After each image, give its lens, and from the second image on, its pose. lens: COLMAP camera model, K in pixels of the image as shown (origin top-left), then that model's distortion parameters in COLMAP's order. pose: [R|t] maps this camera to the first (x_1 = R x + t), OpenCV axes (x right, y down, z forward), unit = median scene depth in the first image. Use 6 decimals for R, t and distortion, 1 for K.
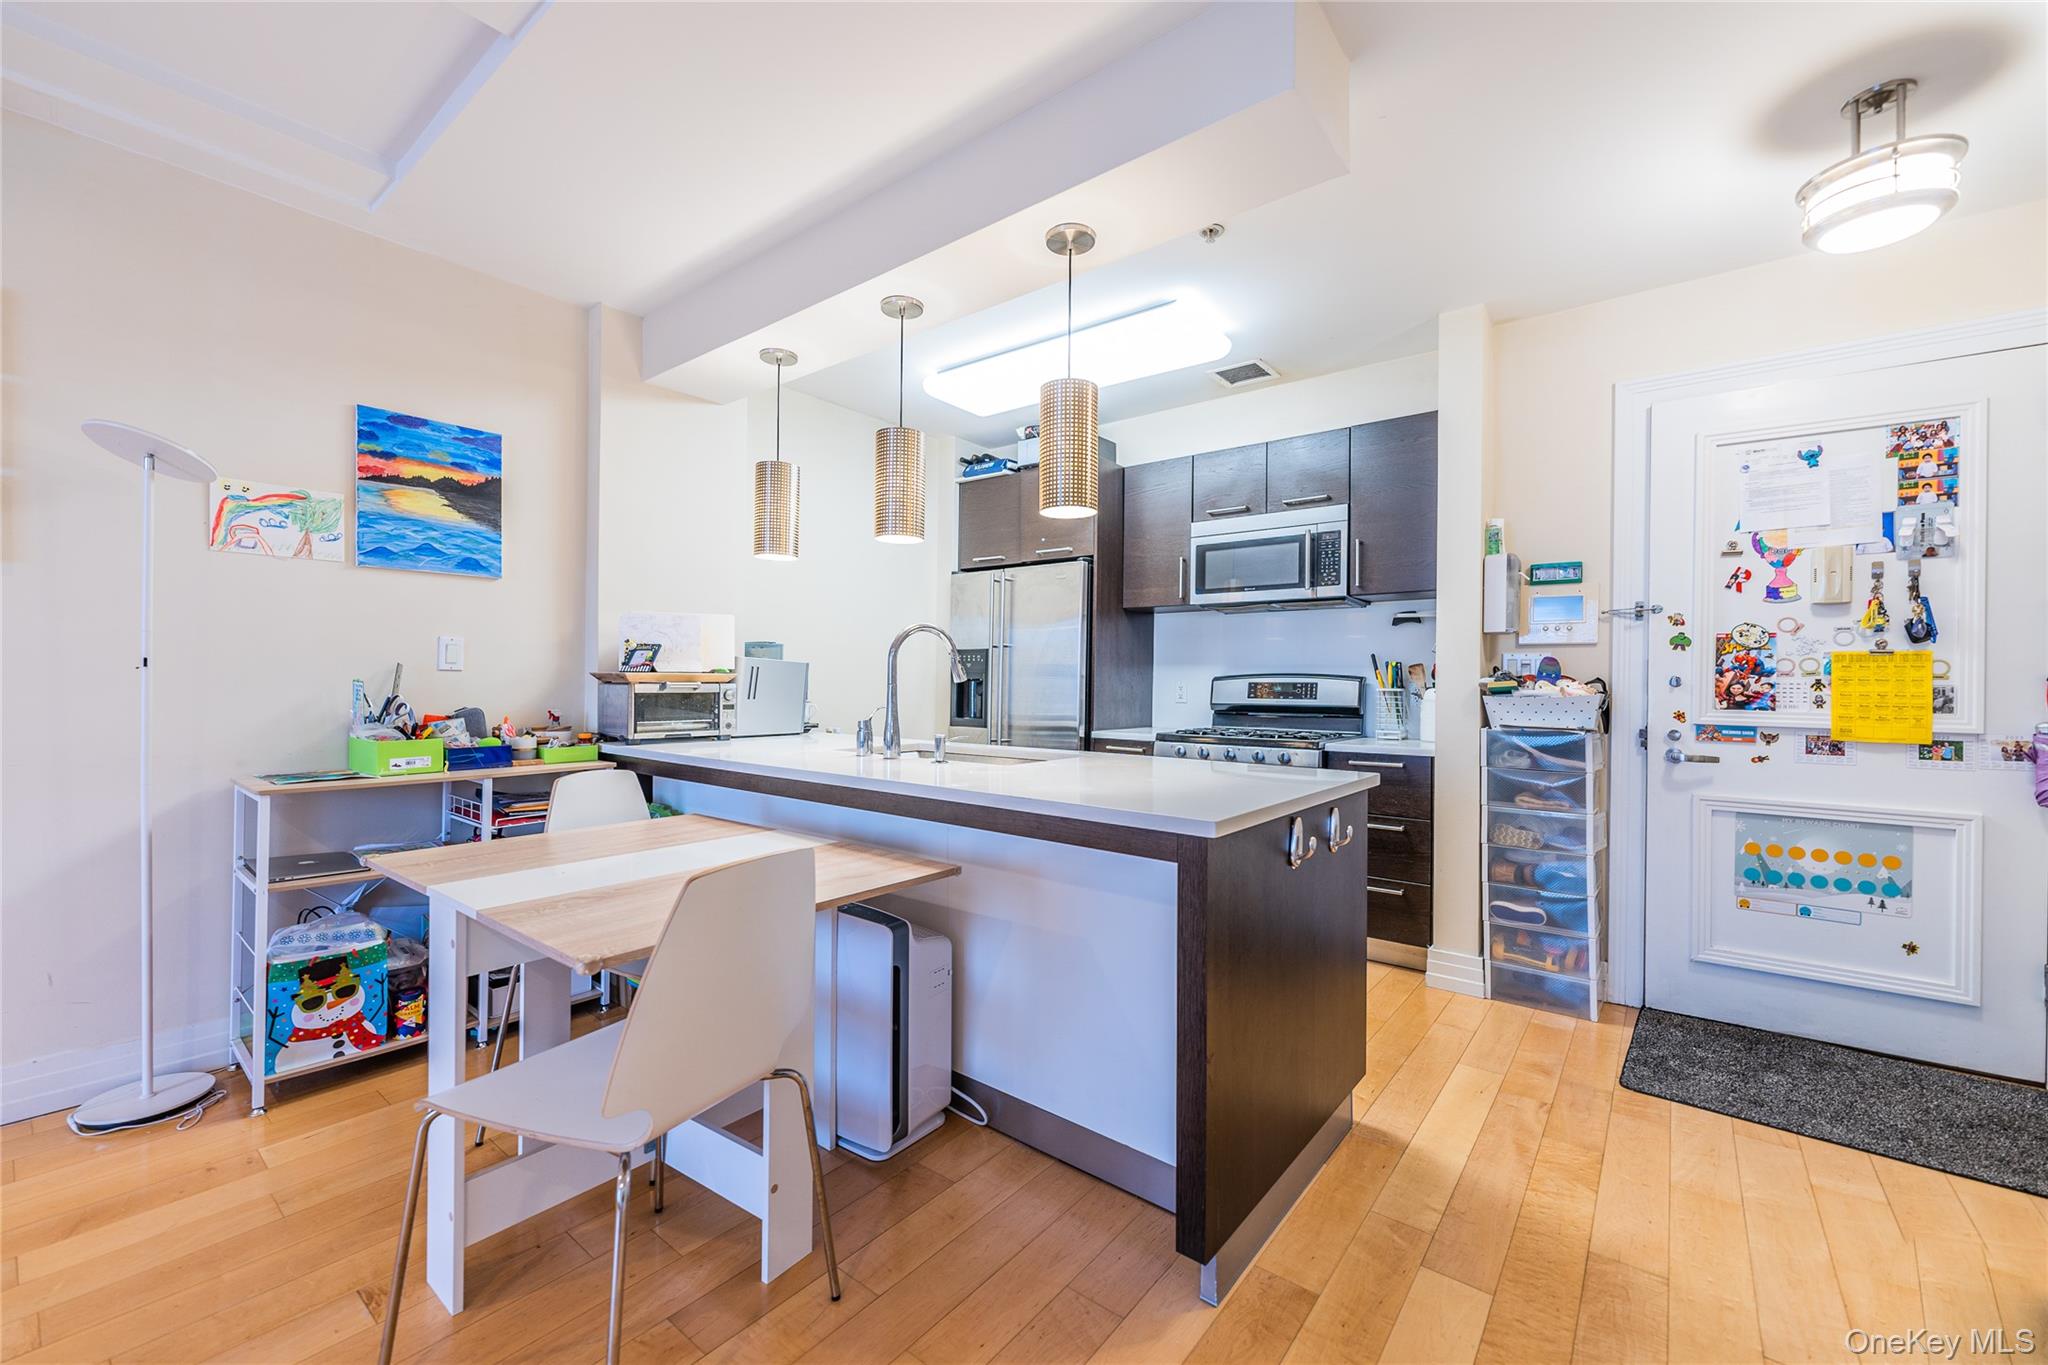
lens RADIAL K [[827.7, 0, 1032.7], [0, 827.7, 682.0], [0, 0, 1]] dist [0.006321, -0.001198]
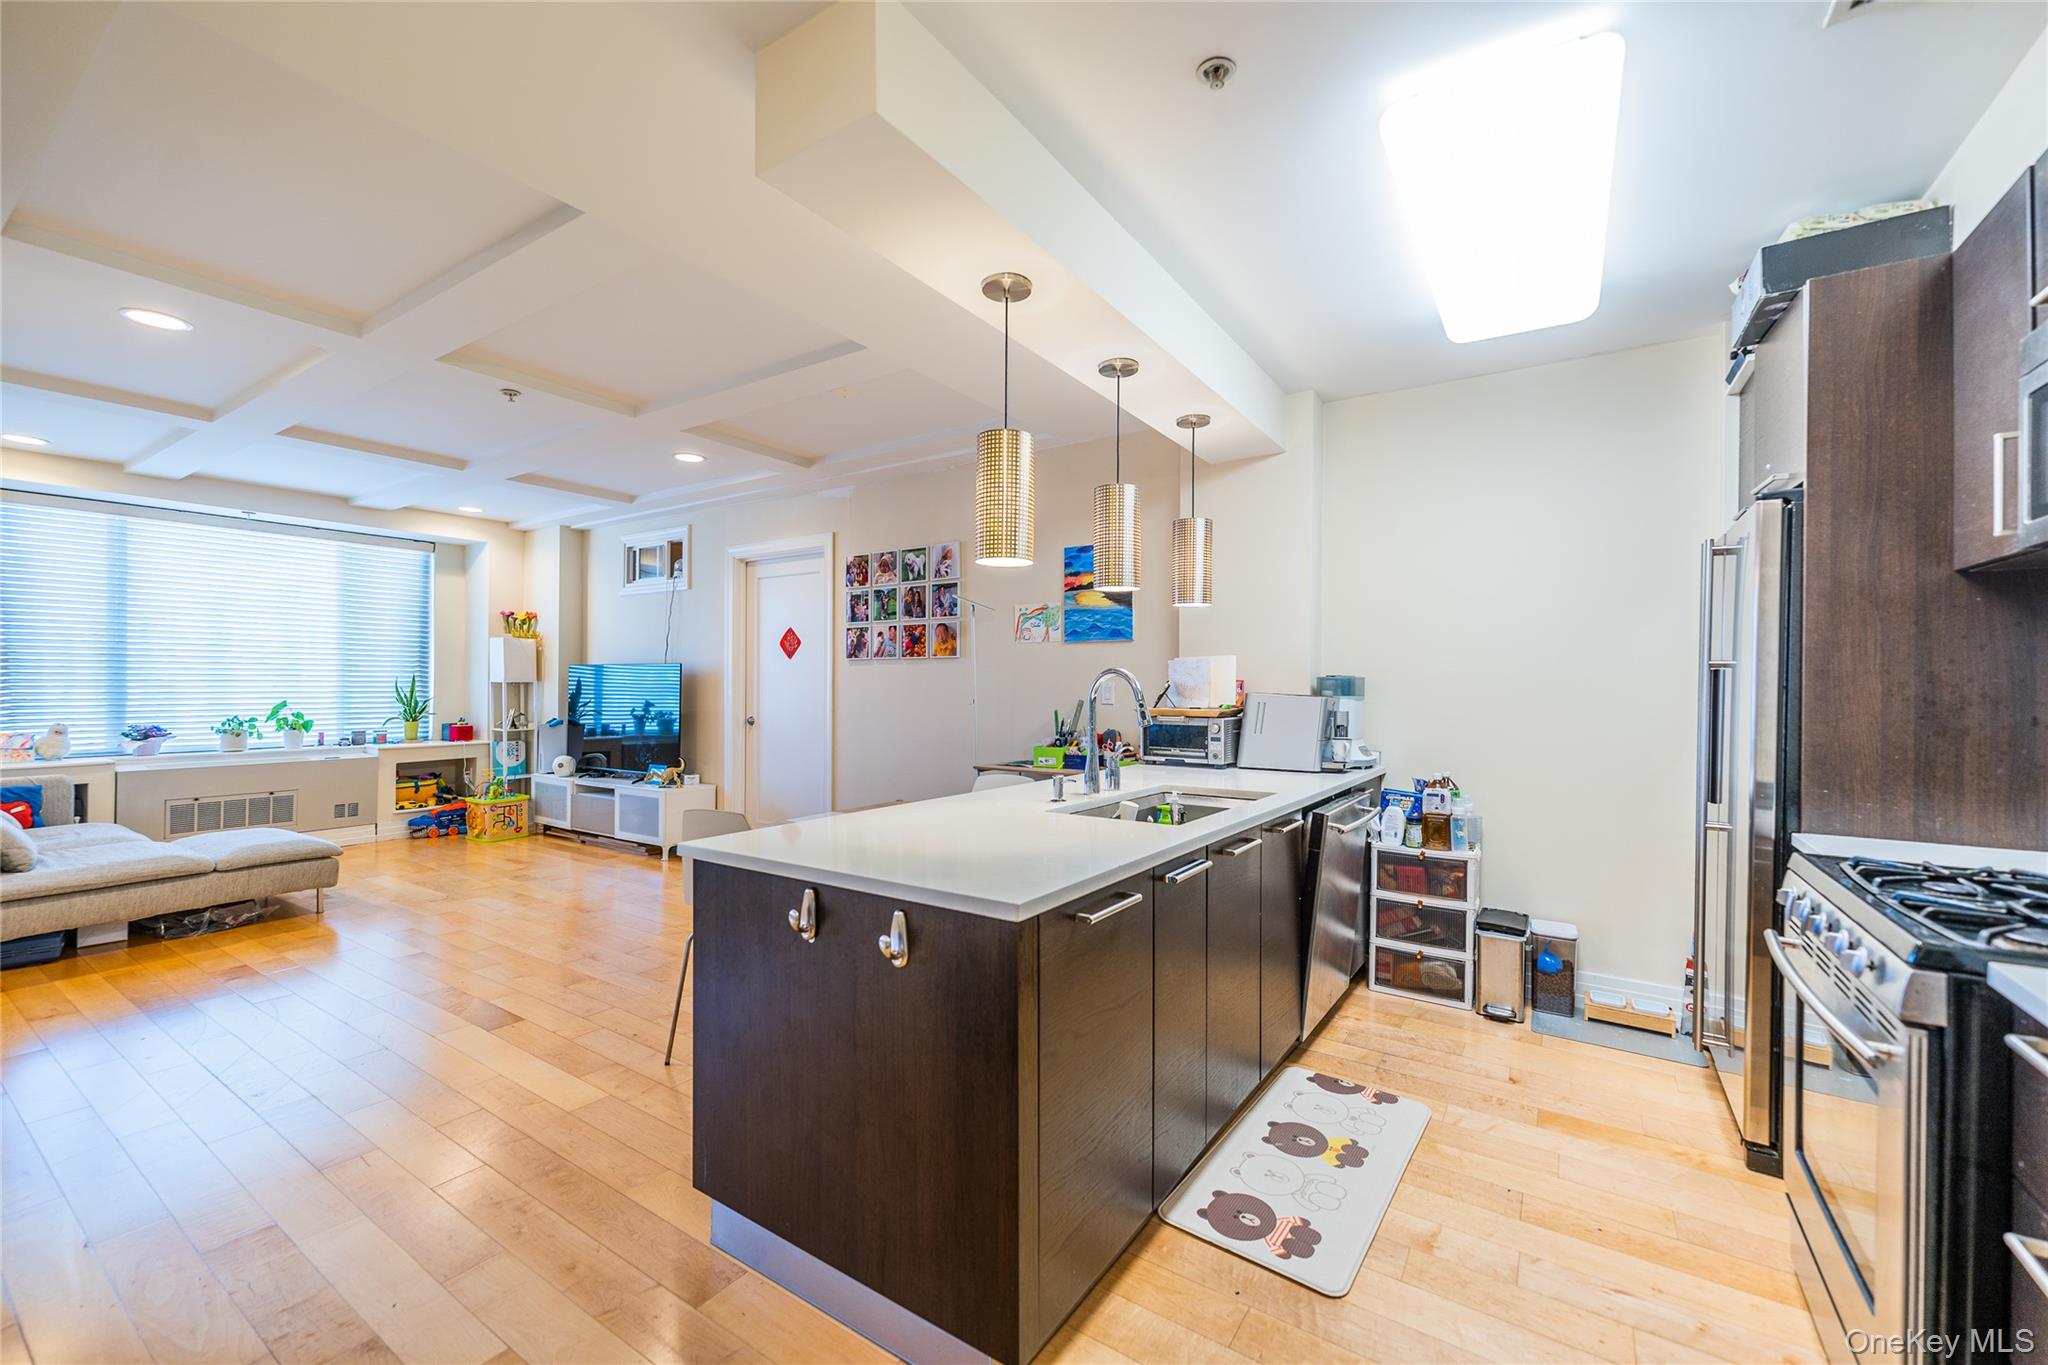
lens RADIAL K [[827.7, 0, 1024.9], [0, 827.7, 682.6], [0, 0, 1]] dist [0.006321, -0.001198]
pose [[0.071801, -0.009804, -0.997371, 0.807958], [-0.001910, 0.999949, -0.009967, -0.038568], [0.997417, 0.002621, 0.071779, 0.744486]]
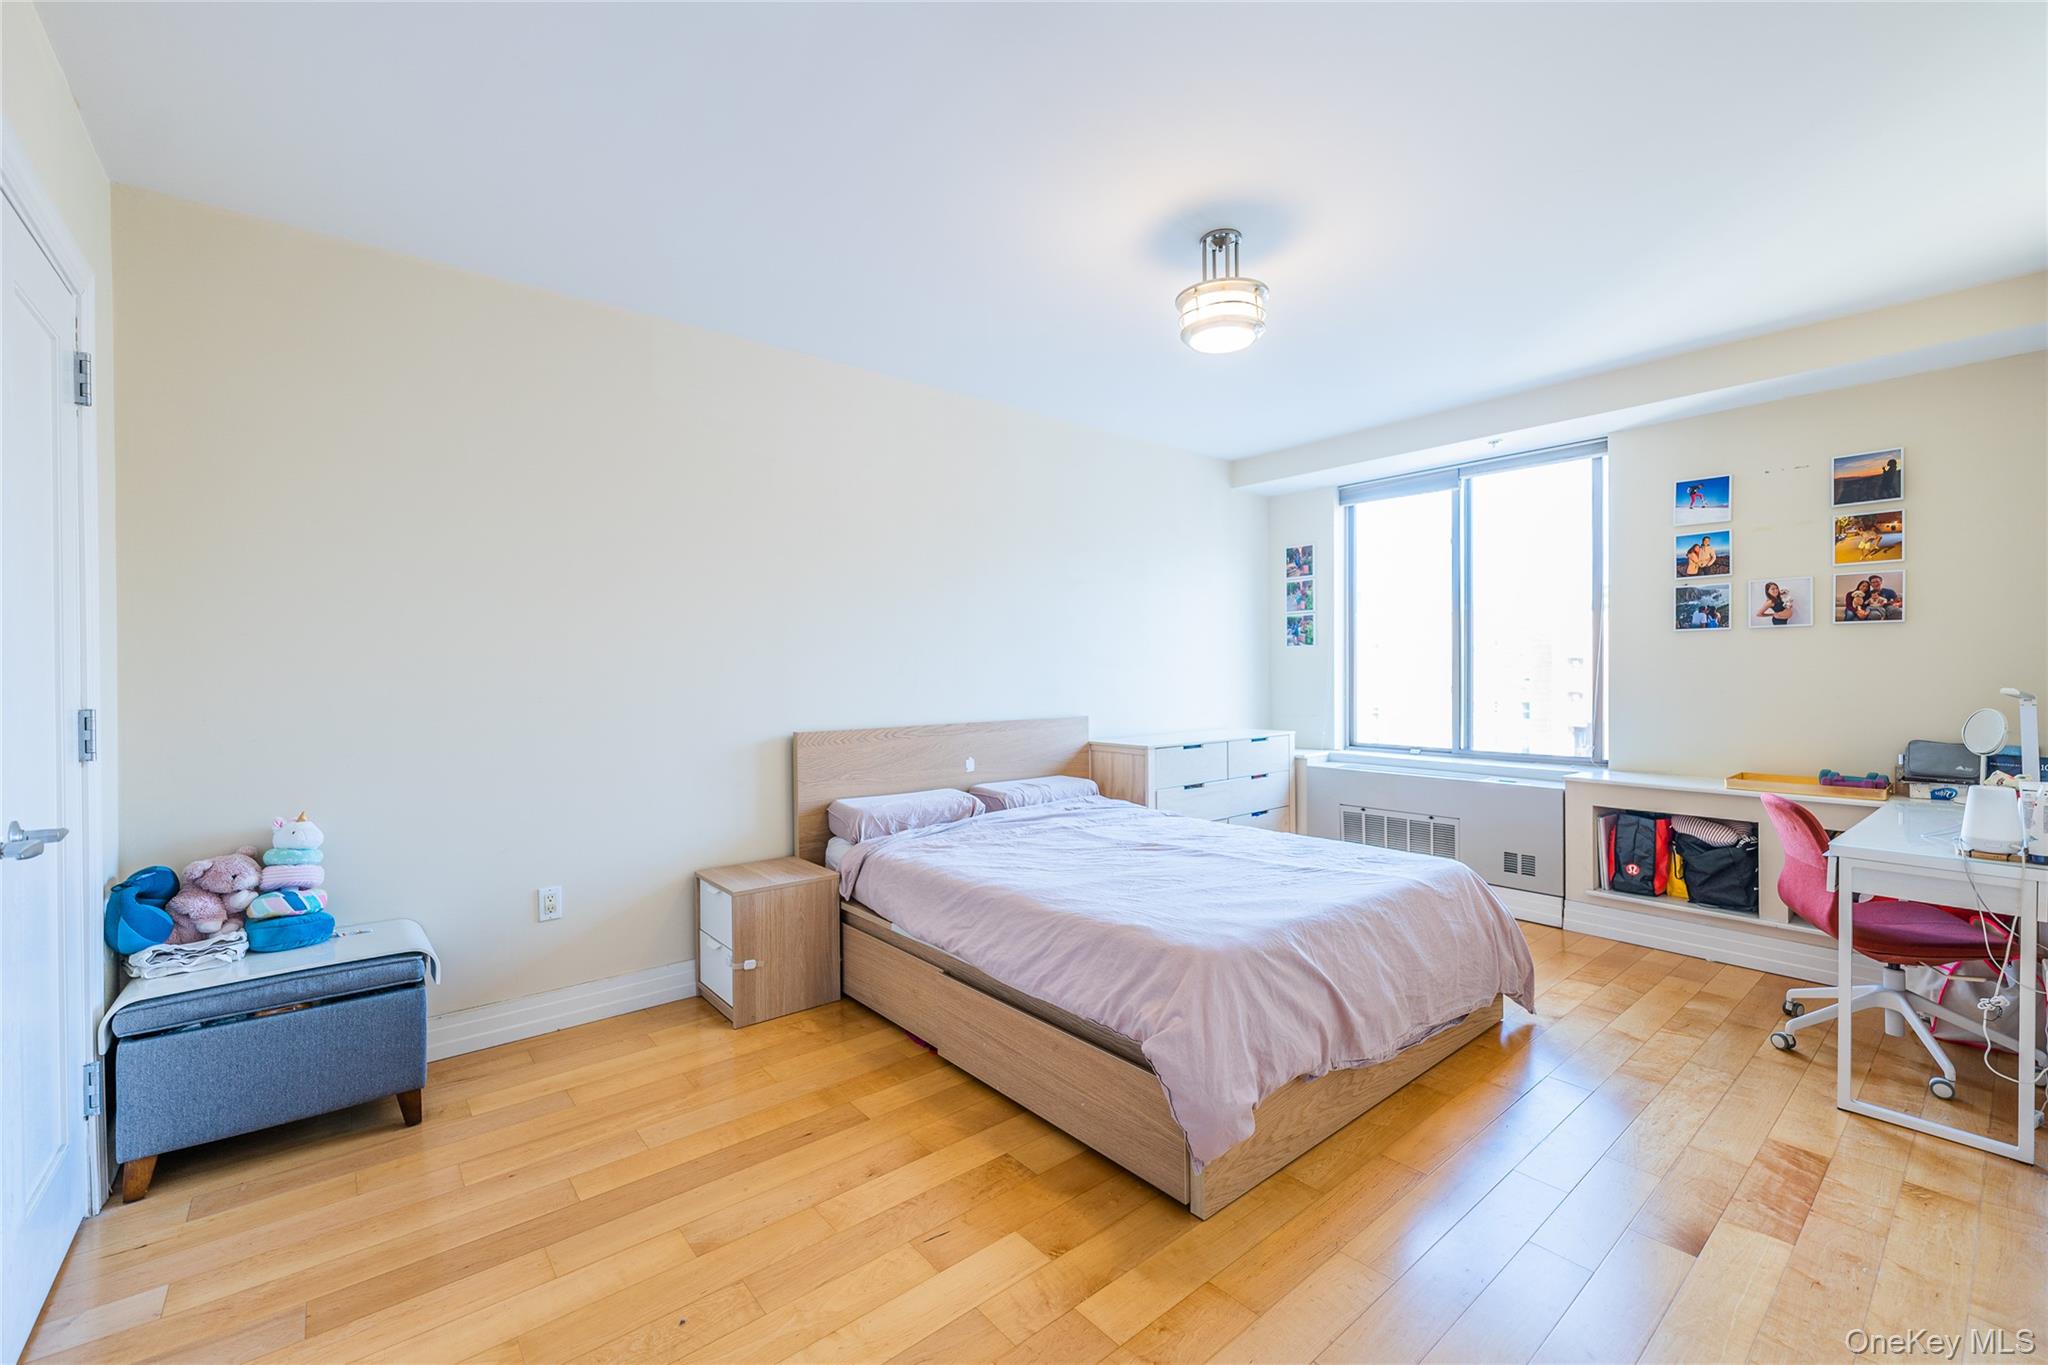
lens RADIAL K [[827.7, 0, 1042.9], [0, 827.7, 678.6], [0, 0, 1]] dist [0.006321, -0.001198]
pose [[-0.980199, -0.008226, 0.197842, -0.981080], [-0.007482, 0.999962, 0.004507, -0.043522], [-0.197871, 0.002938, -0.980224, 0.699682]]
